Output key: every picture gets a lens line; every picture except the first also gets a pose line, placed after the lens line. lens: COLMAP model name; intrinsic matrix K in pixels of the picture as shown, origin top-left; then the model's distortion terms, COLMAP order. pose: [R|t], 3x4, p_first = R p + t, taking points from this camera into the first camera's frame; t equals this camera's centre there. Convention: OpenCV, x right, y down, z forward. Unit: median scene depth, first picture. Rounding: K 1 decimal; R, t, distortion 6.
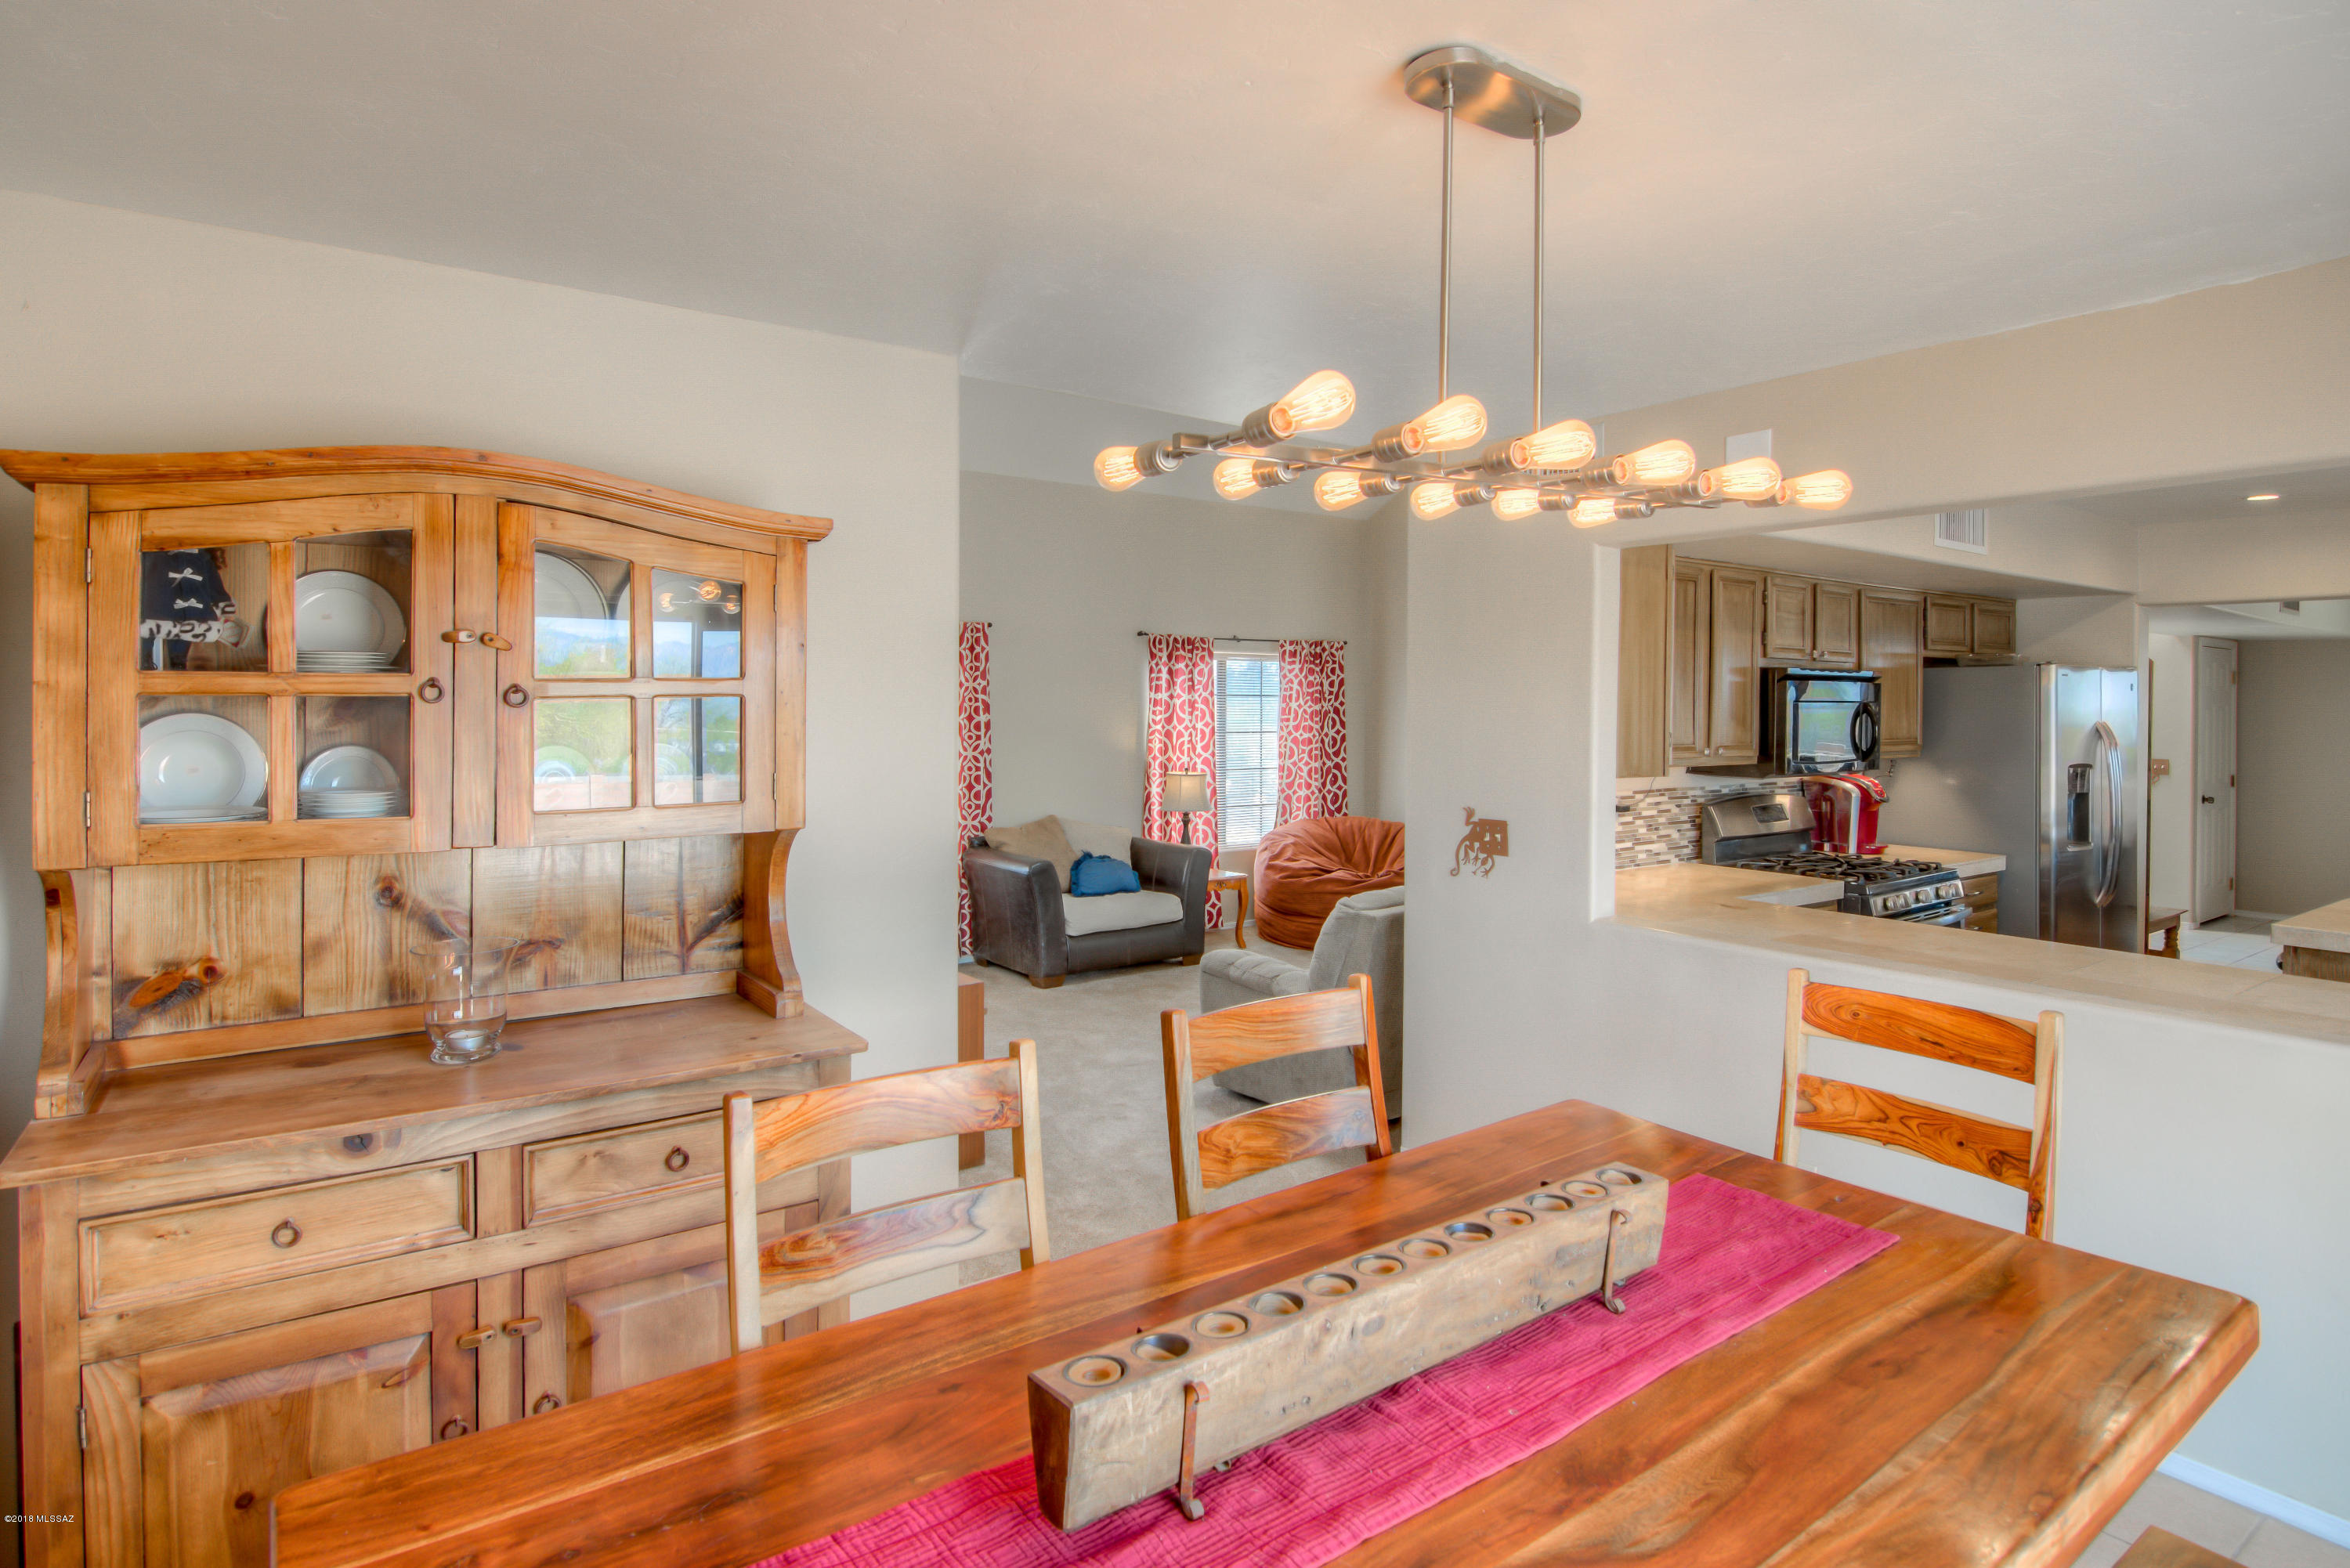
lens RADIAL K [[1246.6, 0, 1173.5], [0, 1246.6, 712.8], [0, 0, 1]] dist [-0.000120, -0.000460]
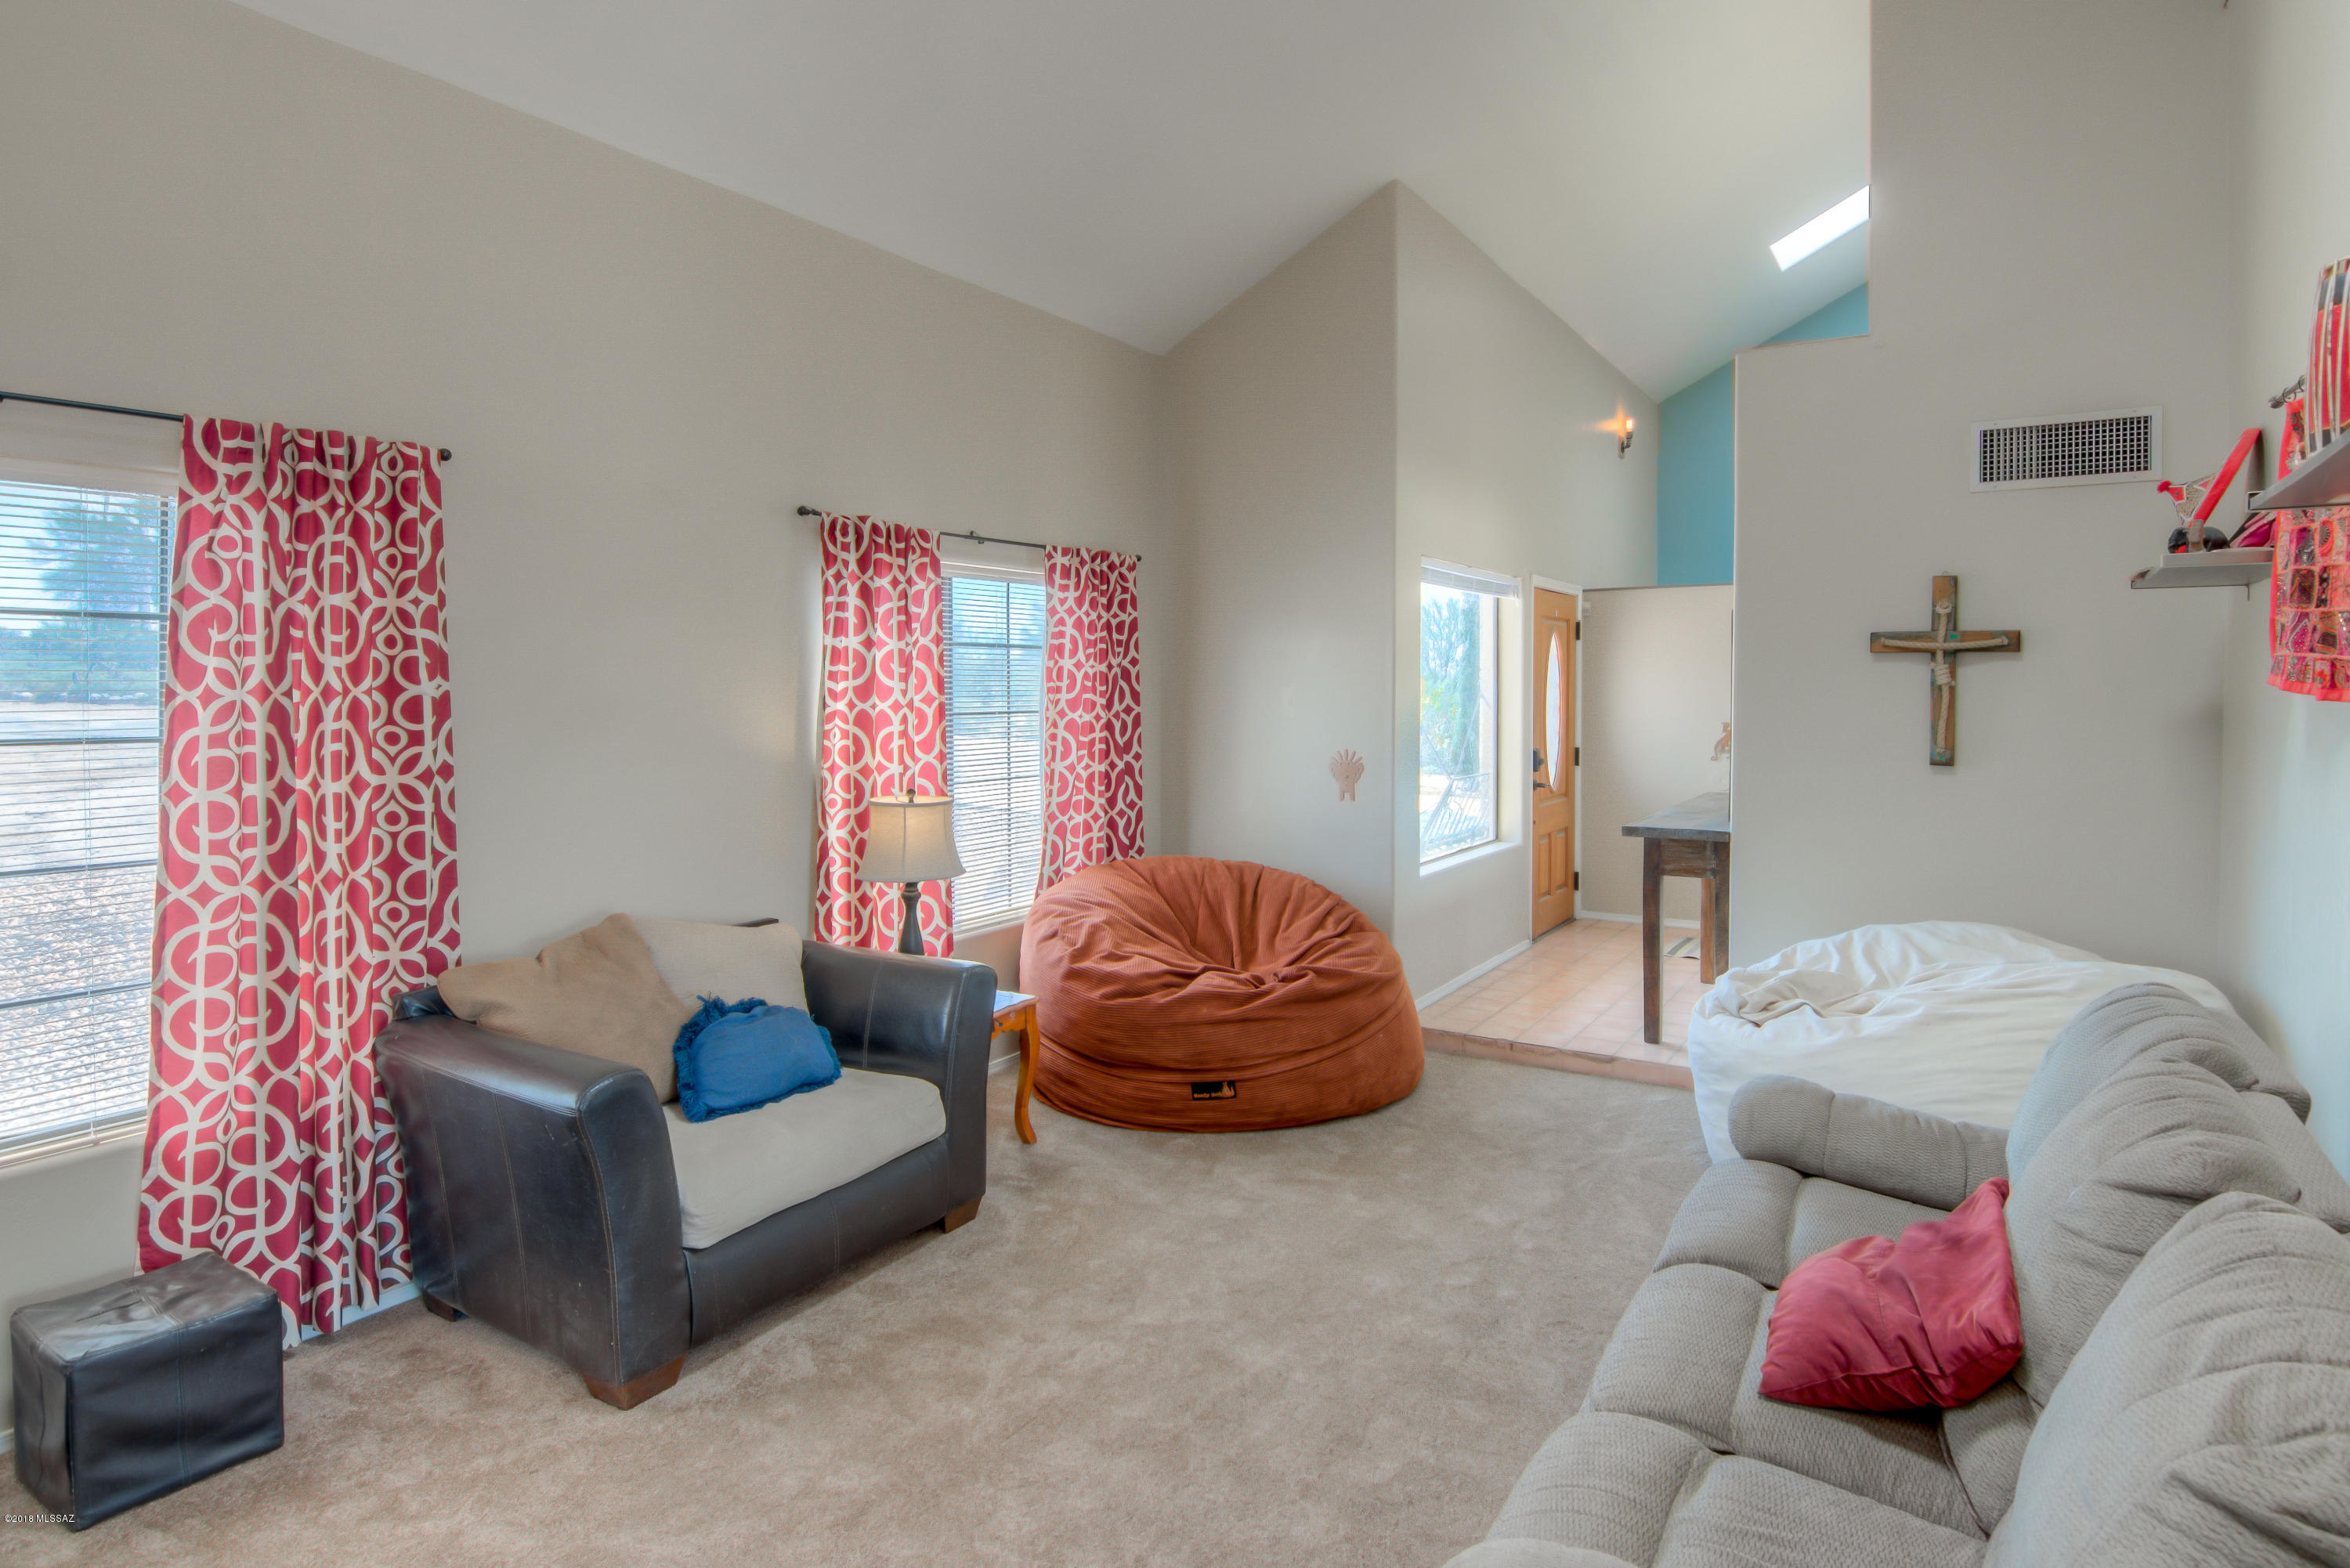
lens RADIAL K [[1263.5, 0, 1176.4], [0, 1263.5, 702.6], [0, 0, 1]] dist [-0.004746, -0.000919]
pose [[0.930019, -0.013674, 0.367257, -0.071979], [0.009993, 0.999879, 0.011924, 0.005590], [-0.367375, -0.007420, 0.930043, 0.491590]]
